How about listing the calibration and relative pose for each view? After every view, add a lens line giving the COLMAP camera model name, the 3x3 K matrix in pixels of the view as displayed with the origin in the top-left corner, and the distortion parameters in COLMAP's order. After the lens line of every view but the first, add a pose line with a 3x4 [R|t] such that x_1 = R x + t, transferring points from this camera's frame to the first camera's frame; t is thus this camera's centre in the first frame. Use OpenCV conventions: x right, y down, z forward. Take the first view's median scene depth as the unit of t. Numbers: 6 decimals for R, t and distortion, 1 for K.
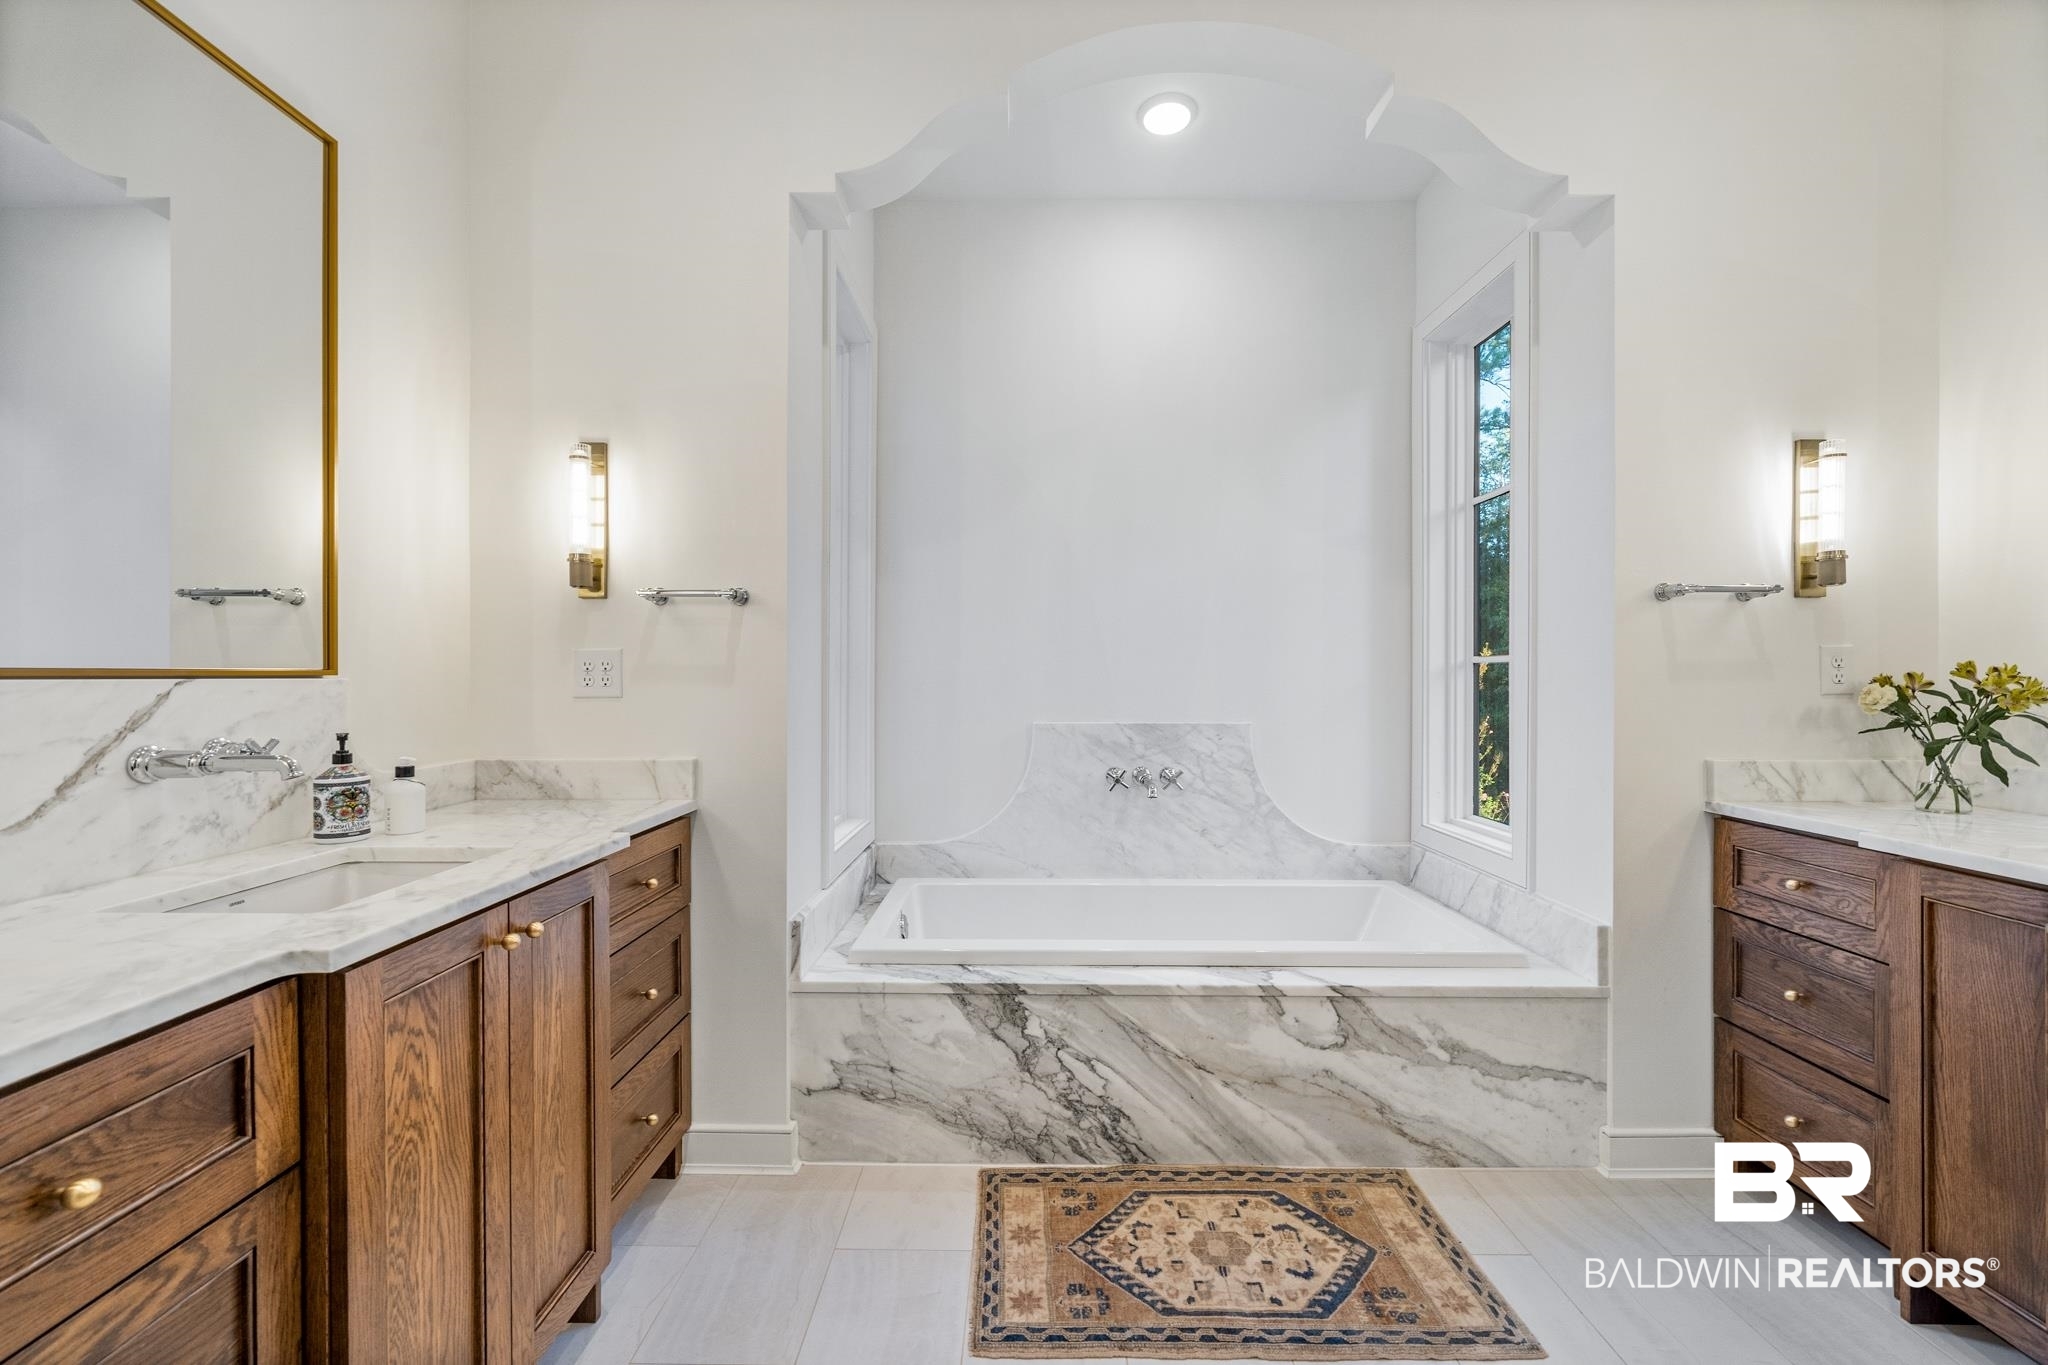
lens RADIAL K [[809.8, 0, 1031.5], [0, 809.8, 676.0], [0, 0, 1]] dist [-0.002608, 0.000186]
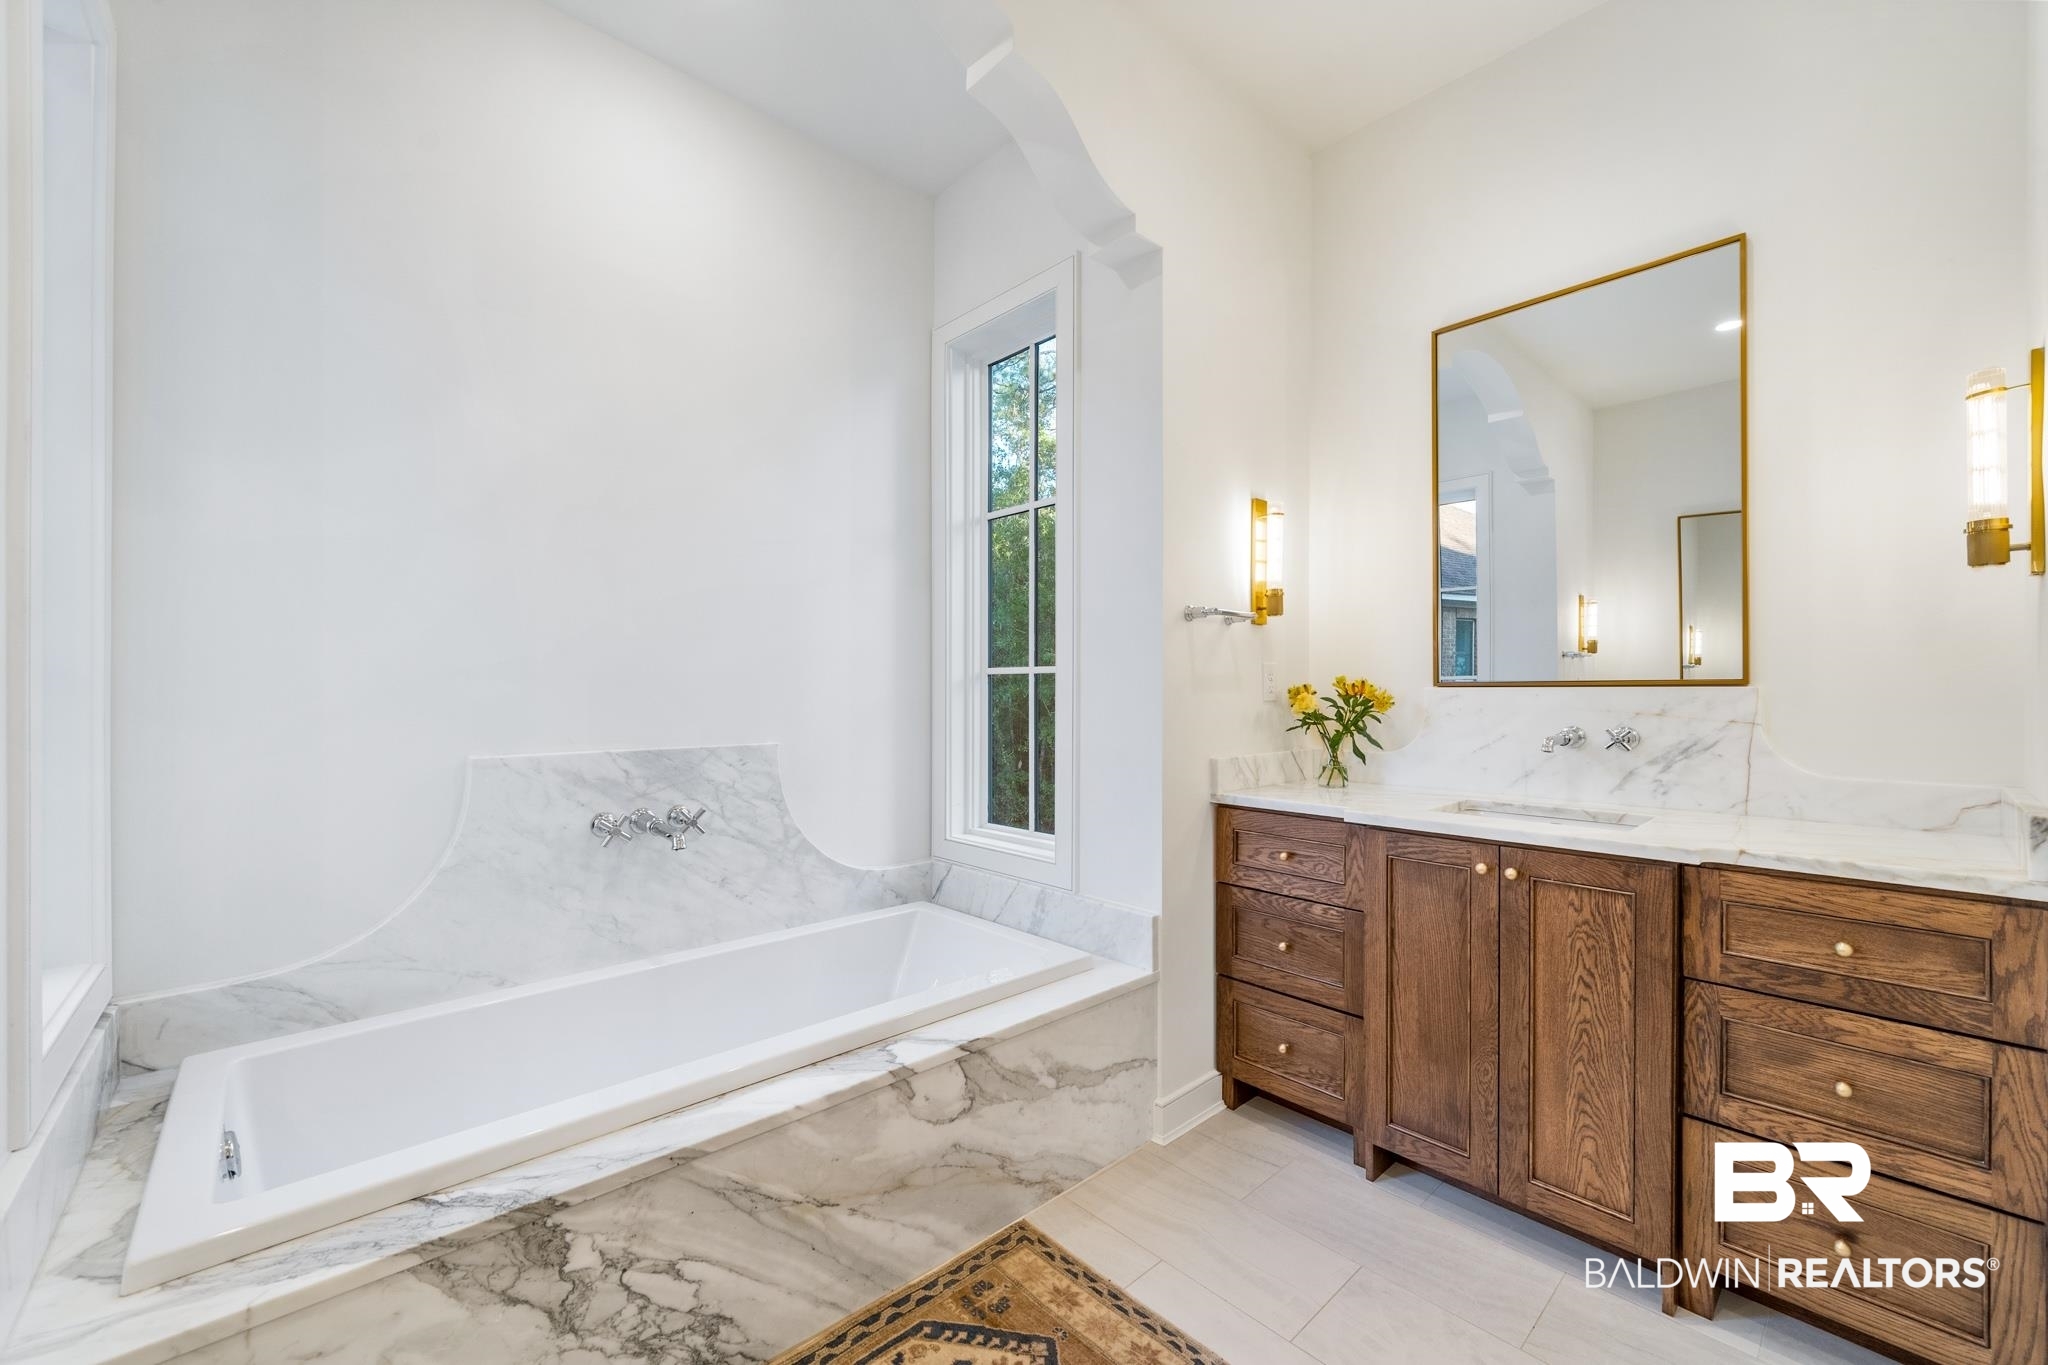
lens RADIAL K [[809.8, 0, 1024.7], [0, 809.8, 690.6], [0, 0, 1]] dist [-0.002608, 0.000186]
pose [[0.740279, -0.002592, 0.672295, -0.159958], [0.000287, 0.999994, 0.003539, 0.001054], [-0.672300, -0.002427, 0.740275, 0.316181]]
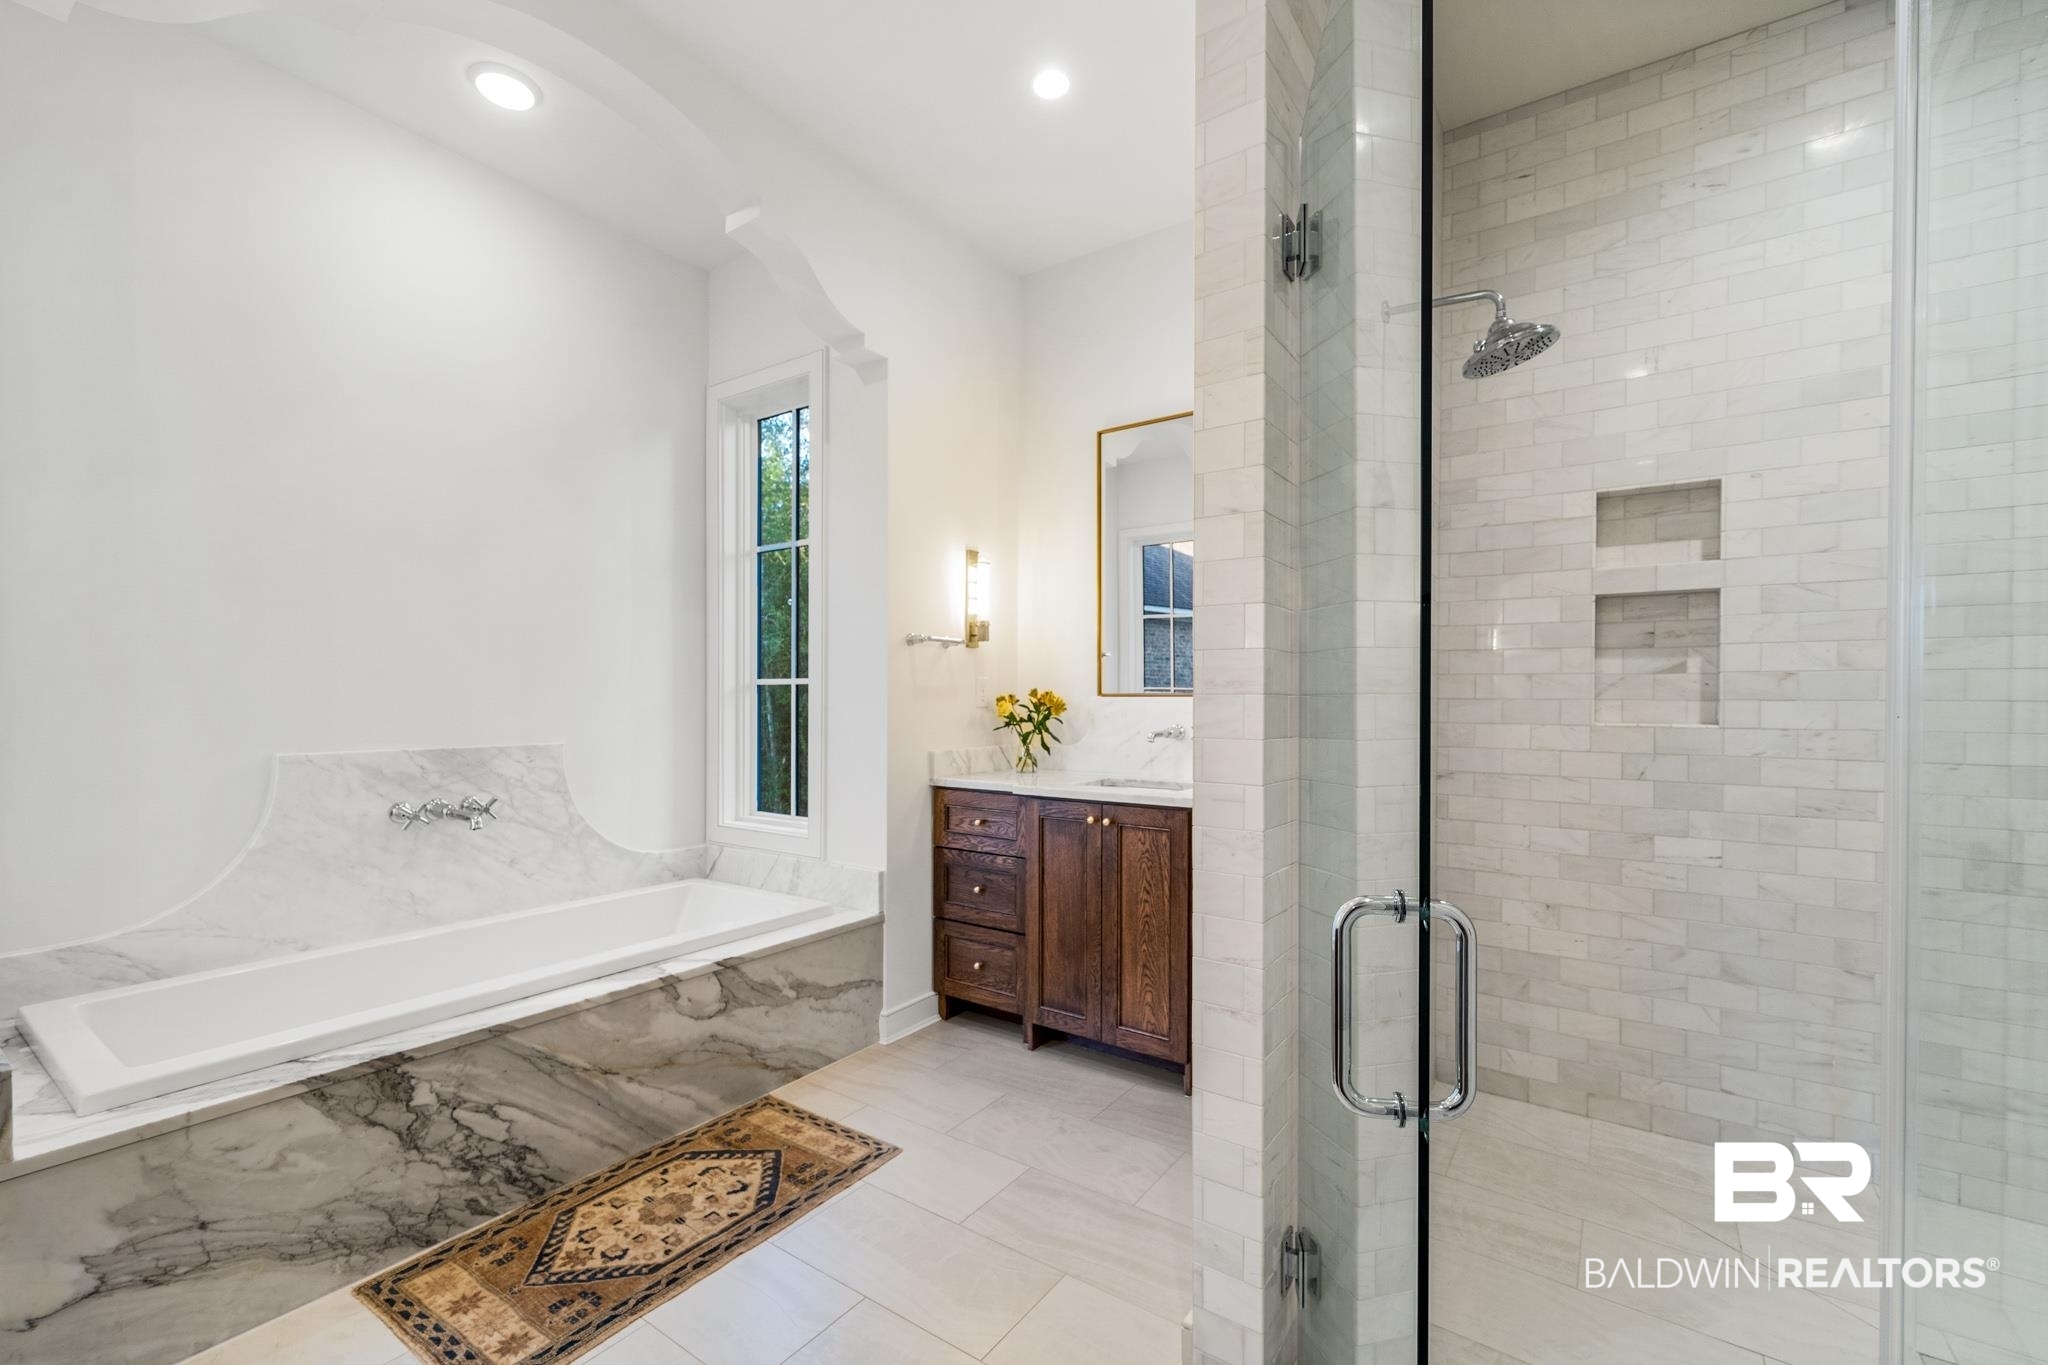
lens RADIAL K [[837.4, 0, 1019.6], [0, 837.4, 704.2], [0, 0, 1]] dist [0.000922, 0.000159]
pose [[0.576820, -0.005802, 0.816851, -0.362563], [-0.003029, 0.999953, 0.009241, 0.000172], [-0.816866, -0.007805, 0.576775, -0.048717]]
